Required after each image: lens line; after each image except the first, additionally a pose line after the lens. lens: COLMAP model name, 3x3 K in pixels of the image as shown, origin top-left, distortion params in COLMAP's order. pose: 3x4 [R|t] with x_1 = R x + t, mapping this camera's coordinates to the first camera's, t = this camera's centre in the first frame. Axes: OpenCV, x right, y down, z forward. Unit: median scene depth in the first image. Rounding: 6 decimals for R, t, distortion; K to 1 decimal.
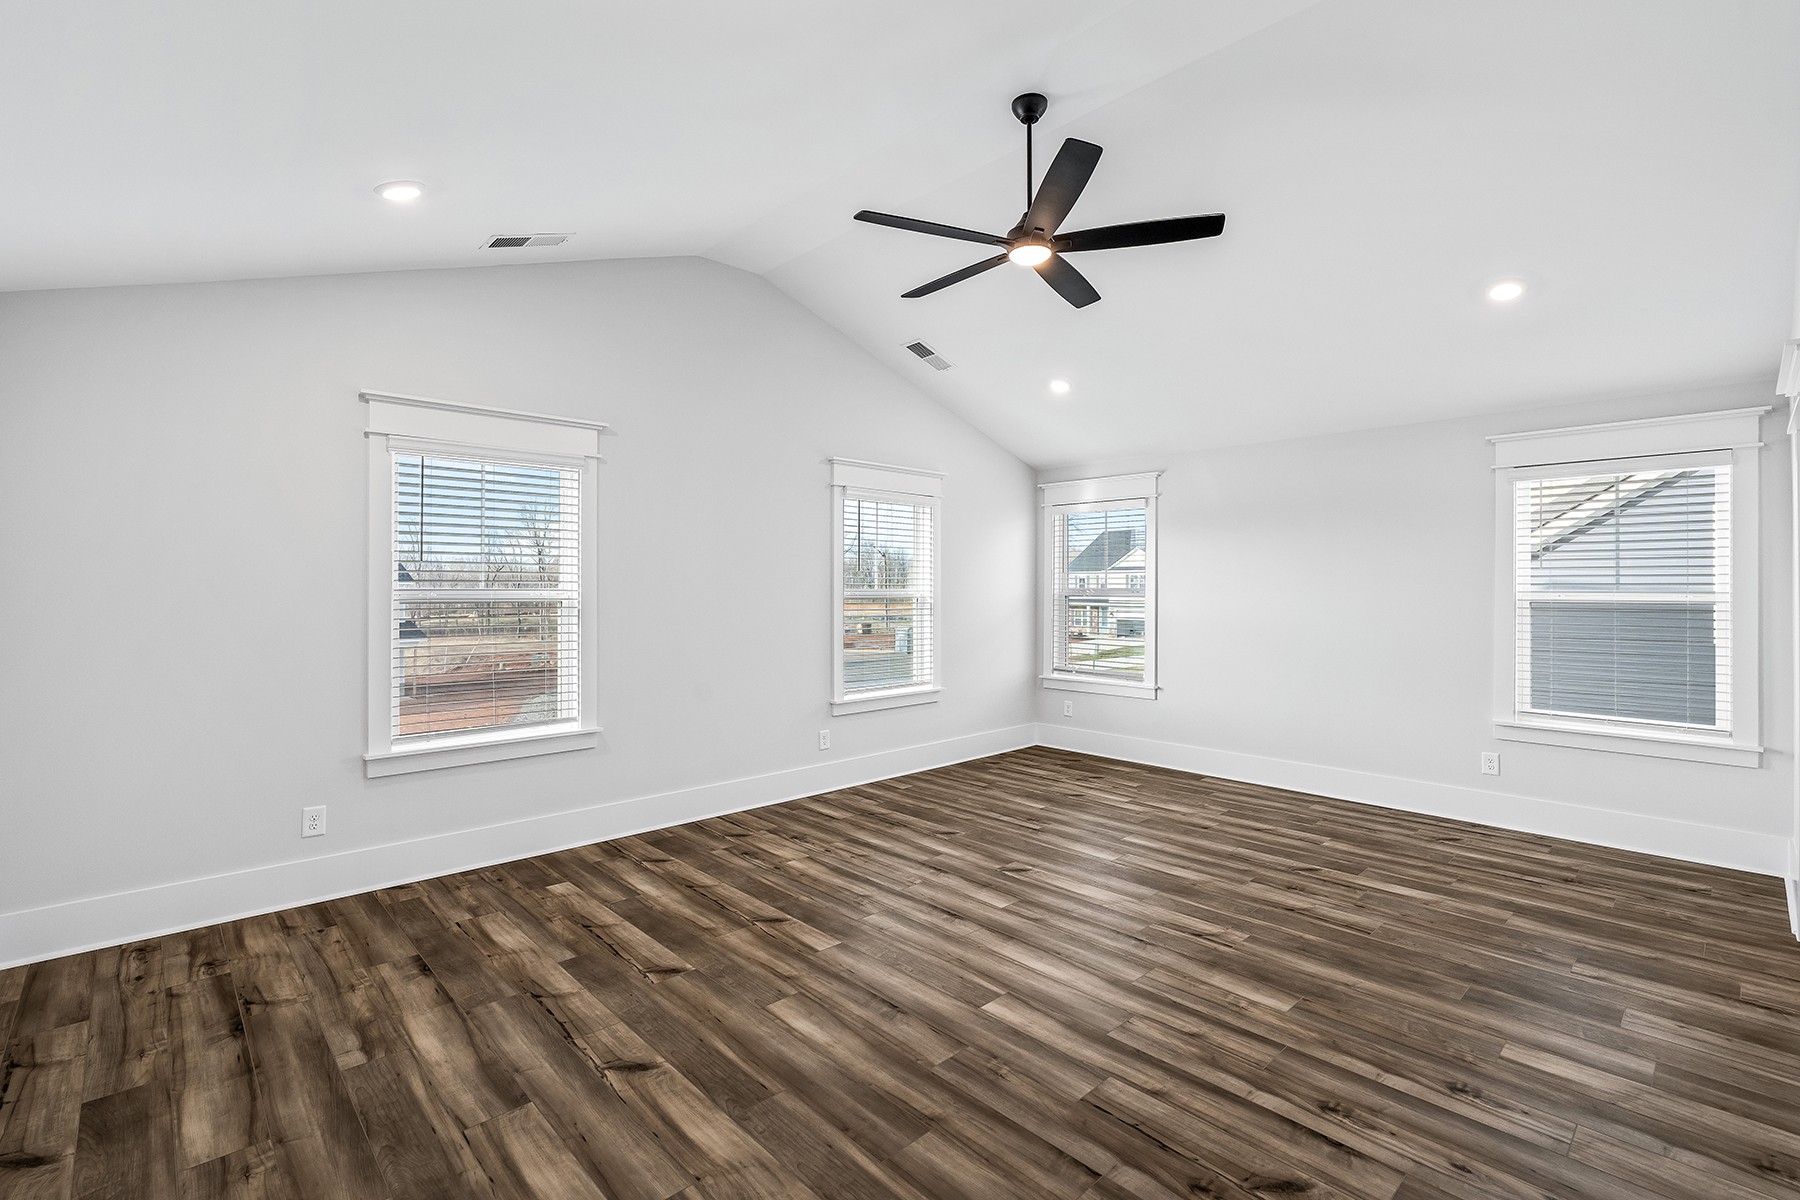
lens RADIAL K [[819.7, 0, 906.8], [0, 819.7, 592.6], [0, 0, 1]] dist [-0.005389, 0.001431]
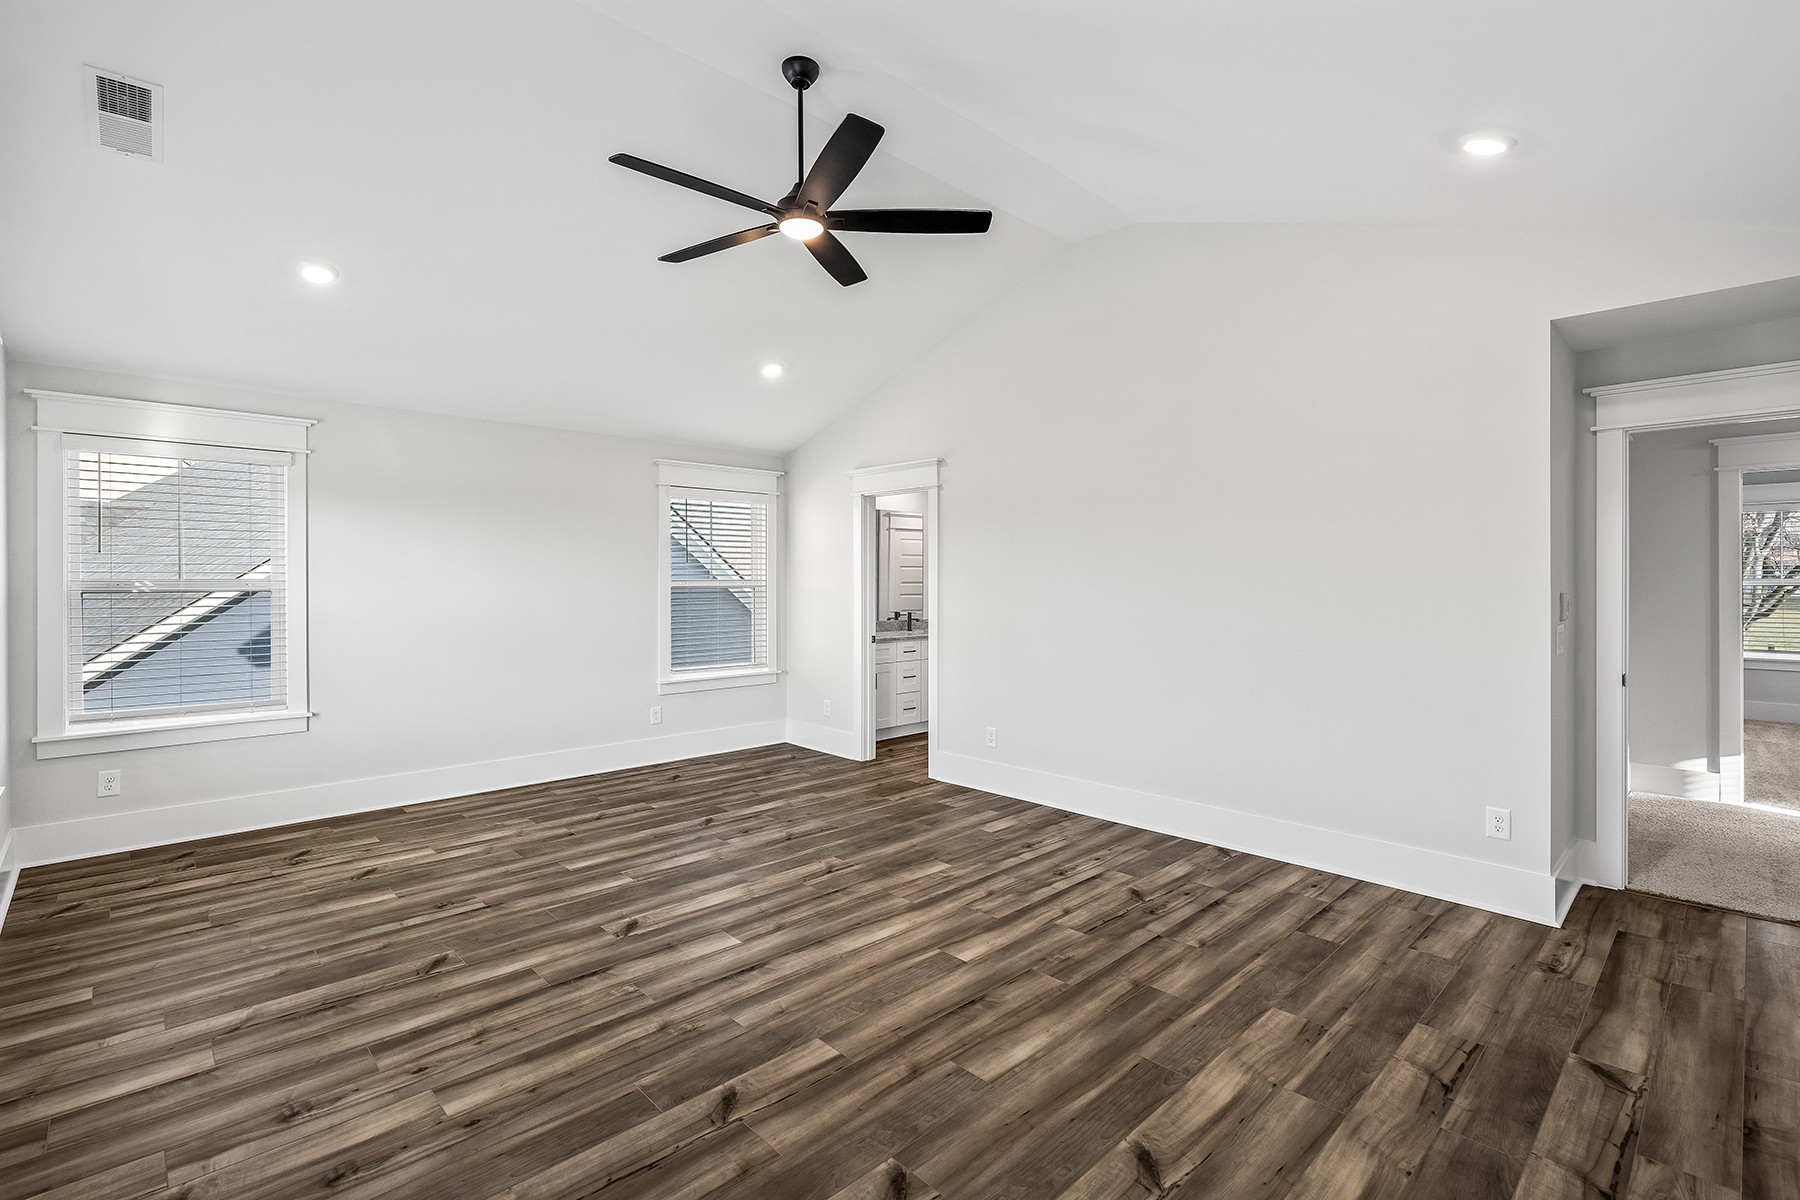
lens RADIAL K [[819.7, 0, 905.1], [0, 819.7, 593.2], [0, 0, 1]] dist [-0.005389, 0.001431]
pose [[-0.011230, -0.018776, 0.999761, -0.822499], [0.005521, 0.999807, 0.018839, -0.006094], [-0.999922, 0.005731, -0.011125, 0.900558]]
